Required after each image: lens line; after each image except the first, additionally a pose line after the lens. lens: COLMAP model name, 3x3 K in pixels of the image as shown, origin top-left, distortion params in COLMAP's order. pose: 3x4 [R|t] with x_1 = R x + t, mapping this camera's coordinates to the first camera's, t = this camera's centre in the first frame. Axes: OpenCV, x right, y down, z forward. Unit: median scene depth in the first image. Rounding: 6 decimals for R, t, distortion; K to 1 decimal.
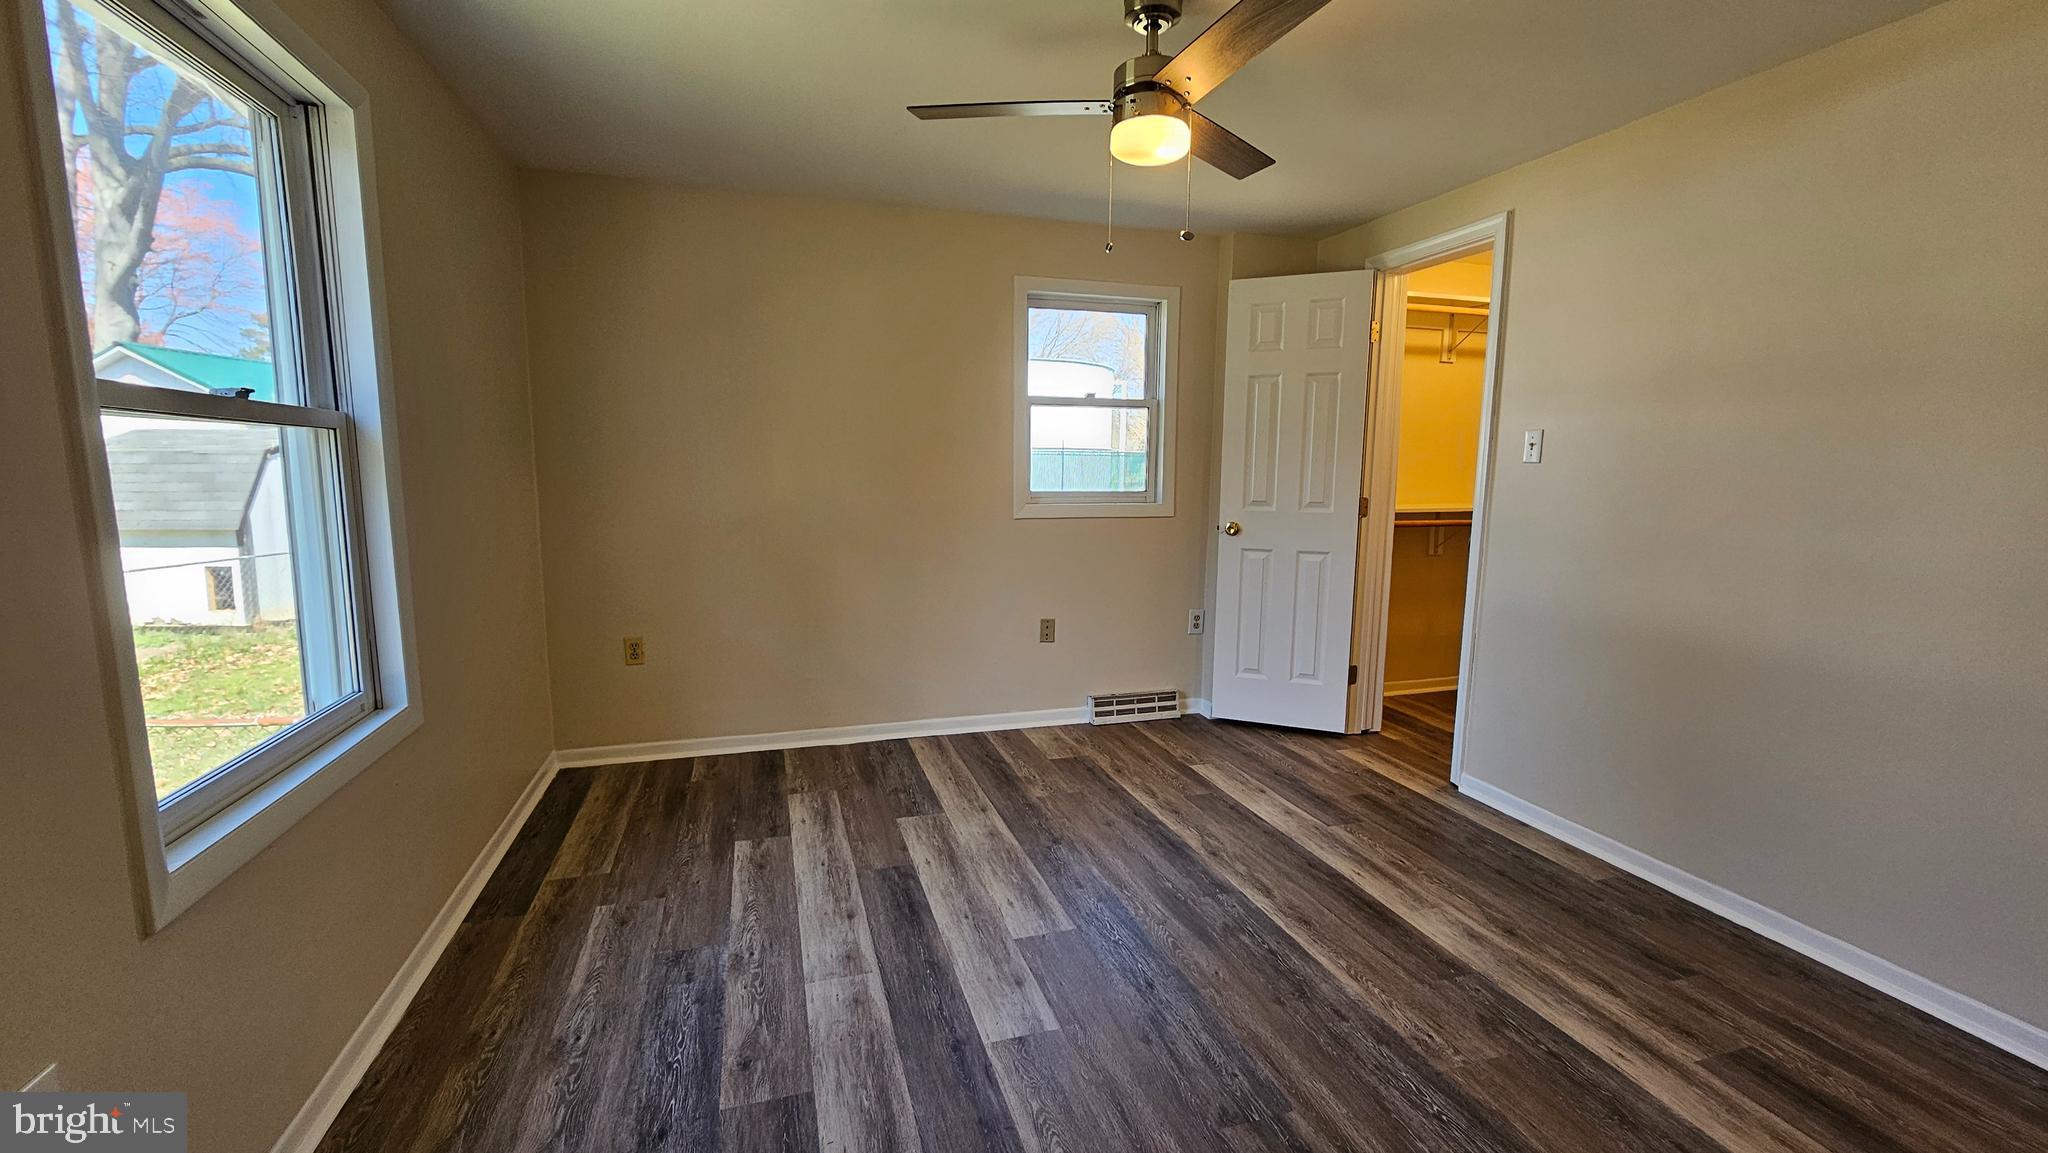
lens RADIAL K [[846.6, 0, 1015.4], [0, 846.6, 570.9], [0, 0, 1]] dist [0.009543, -0.000633]
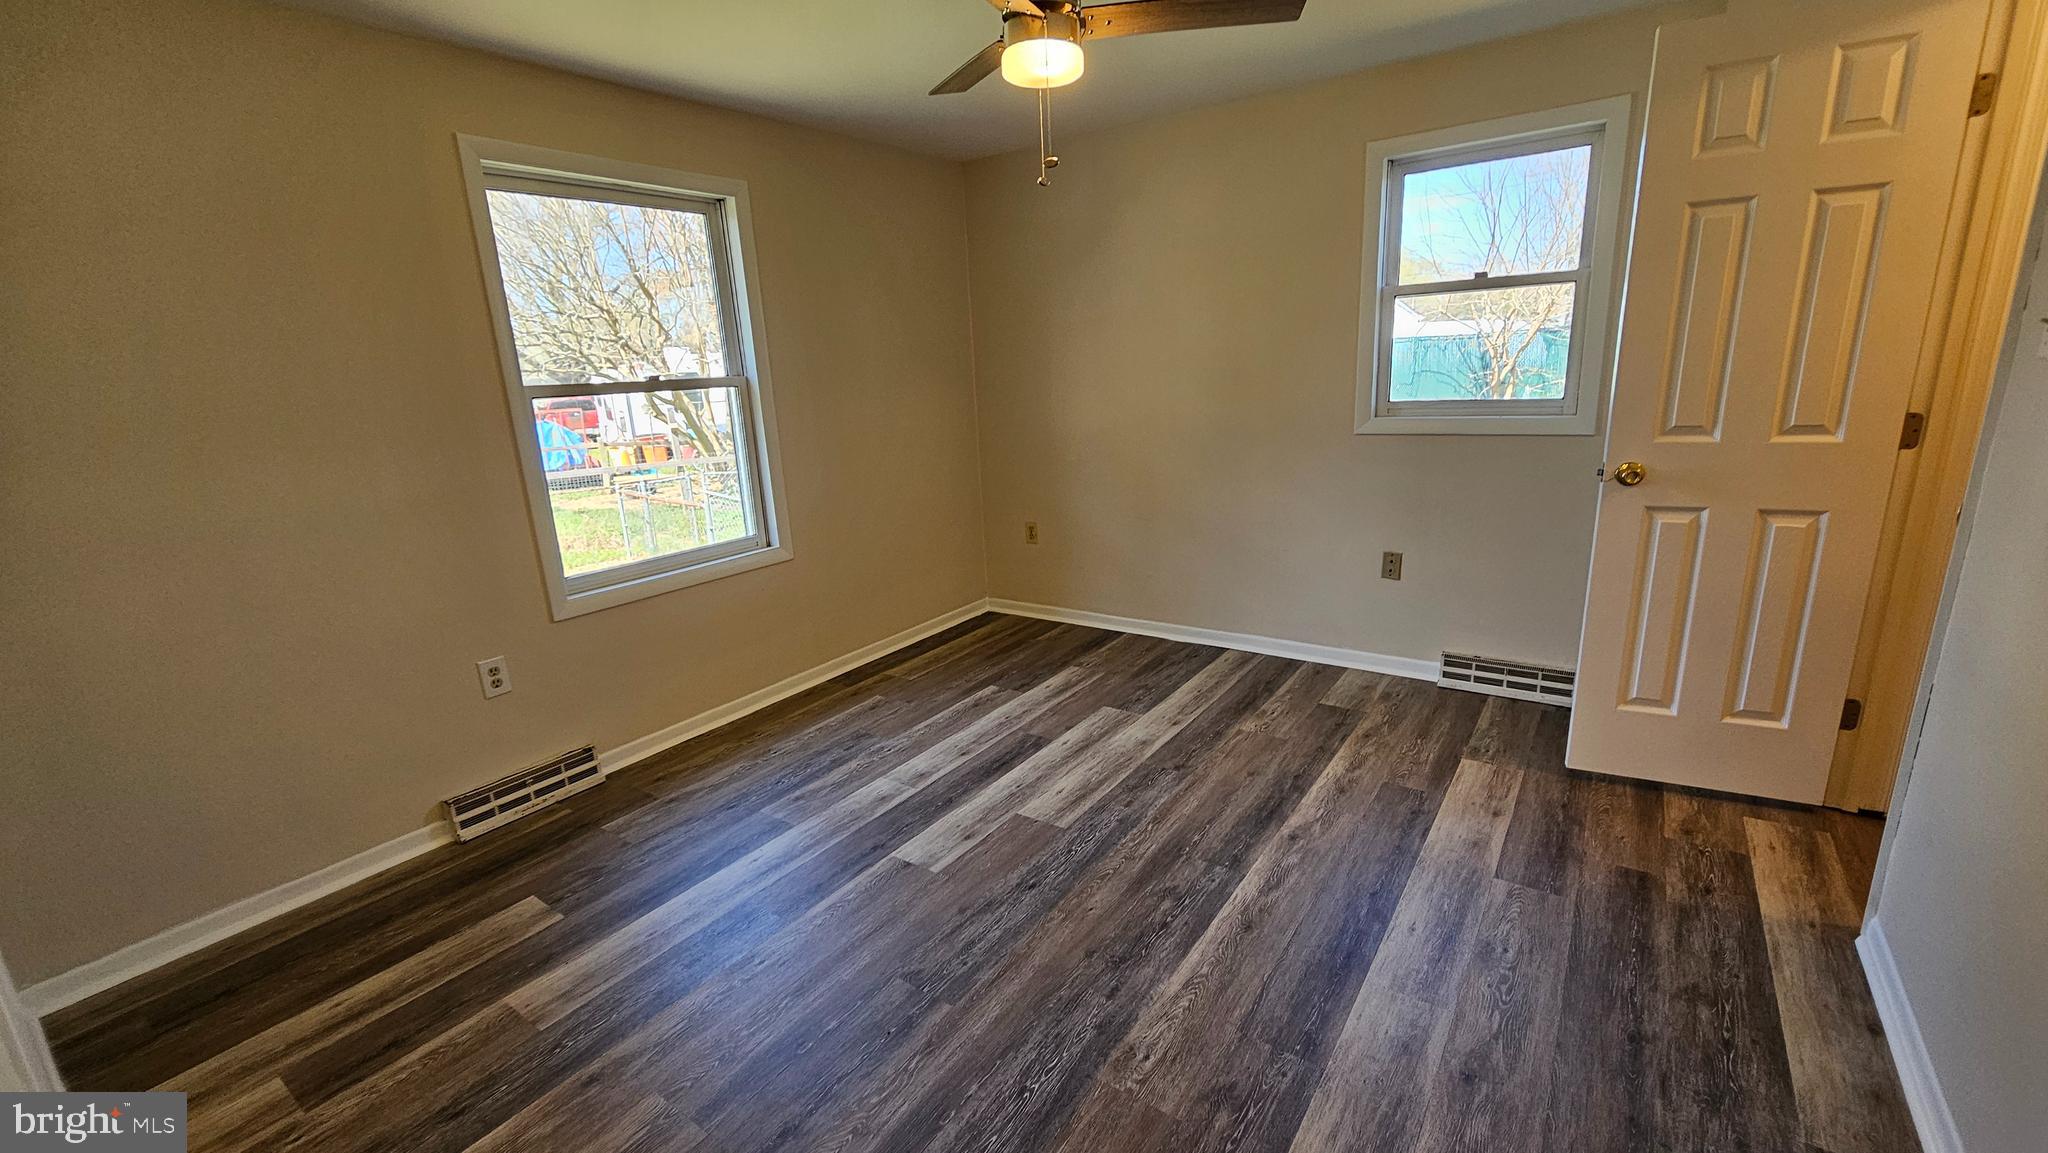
lens RADIAL K [[846.6, 0, 1036.5], [0, 846.6, 572.0], [0, 0, 1]] dist [0.009543, -0.000633]
pose [[0.609029, 0.151792, -0.778487, 0.743886], [-0.044027, 0.986473, 0.157902, -0.066727], [0.791925, -0.061892, 0.607474, 0.285349]]
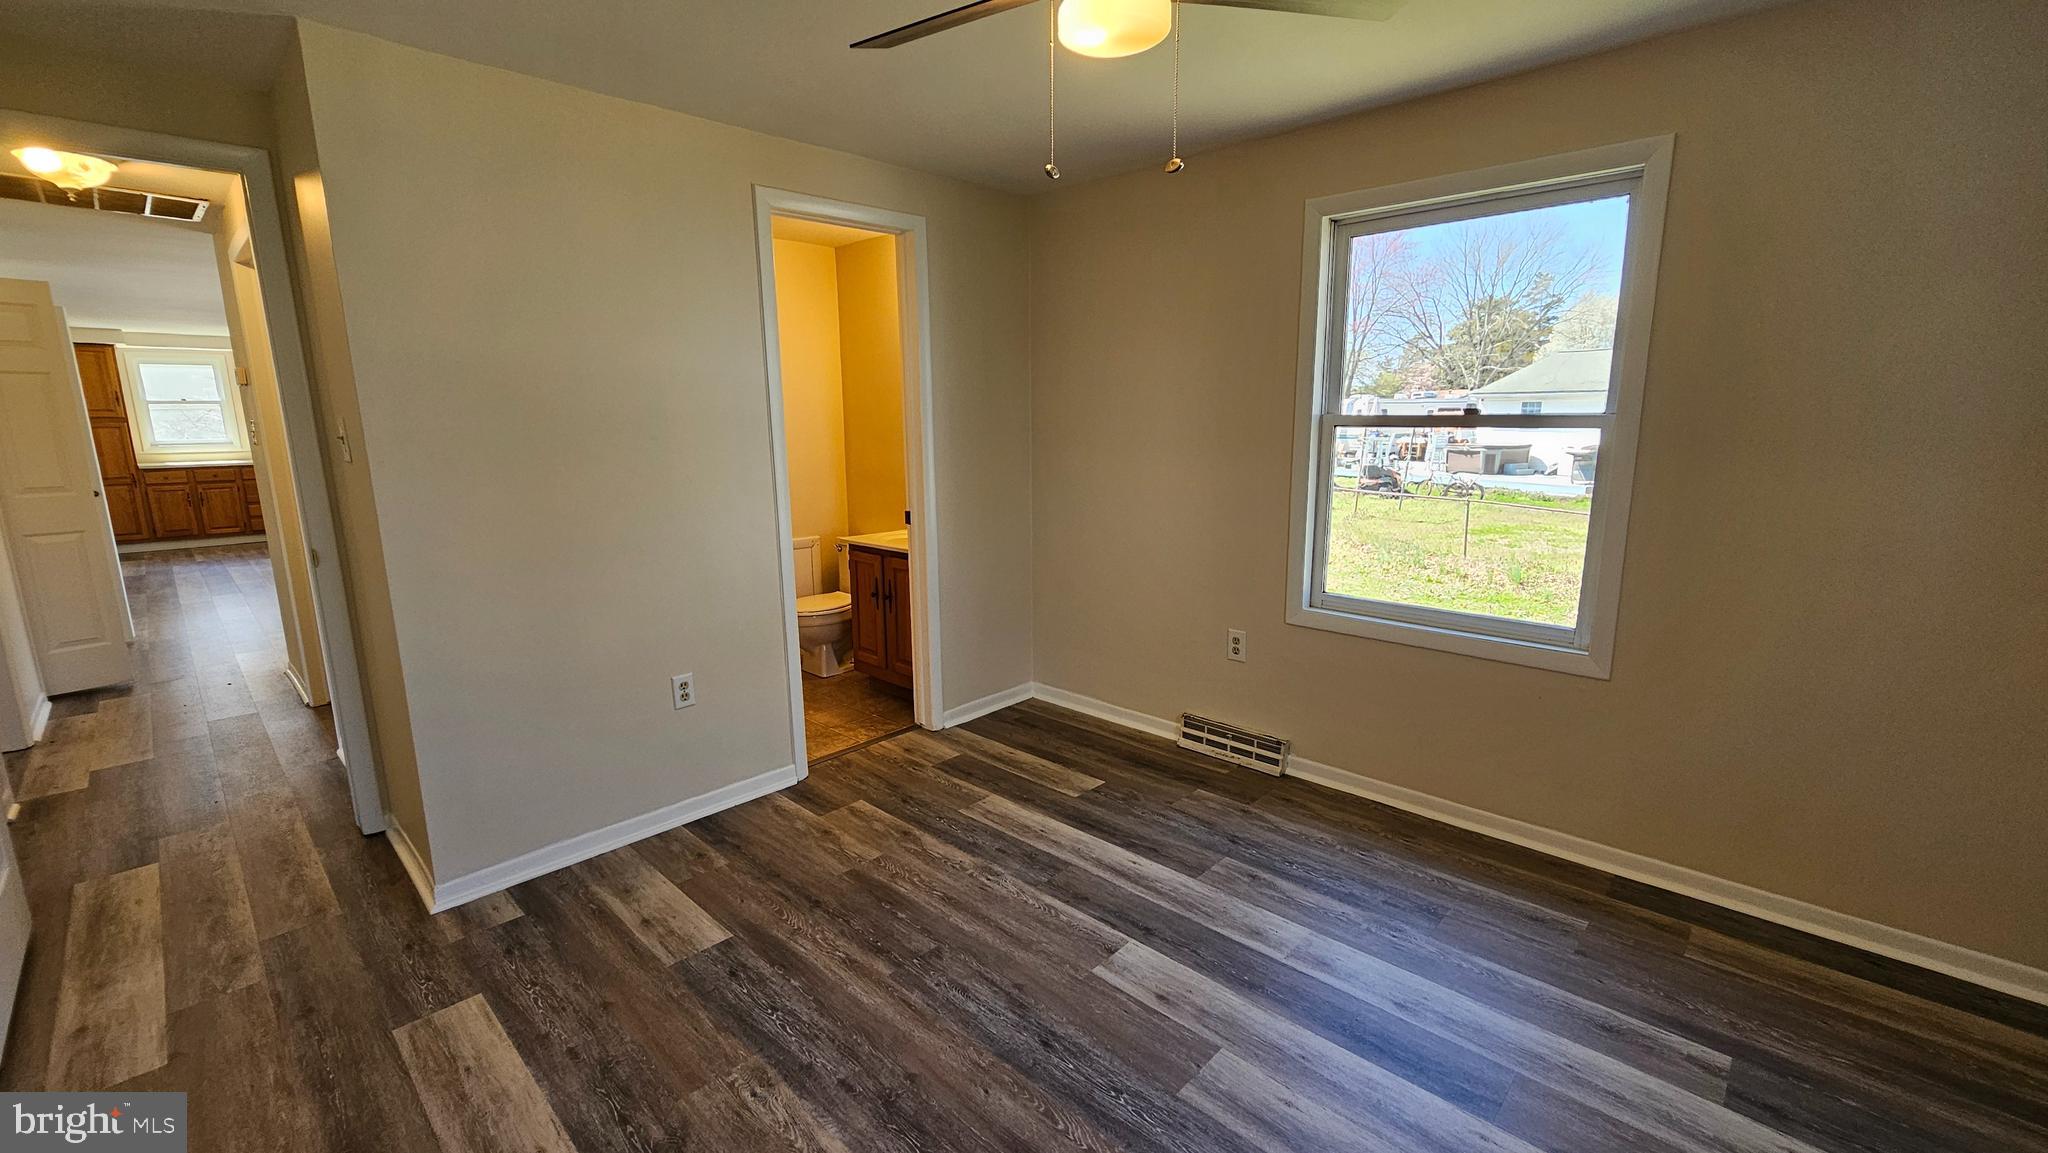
lens RADIAL K [[846.6, 0, 999.4], [0, 846.6, 604.3], [0, 0, 1]] dist [0.009543, -0.000633]
pose [[-0.884202, 0.102388, -0.455745, 0.444204], [-0.058152, 0.943961, 0.324895, -0.194105], [0.463470, 0.313775, -0.828698, 1.236499]]
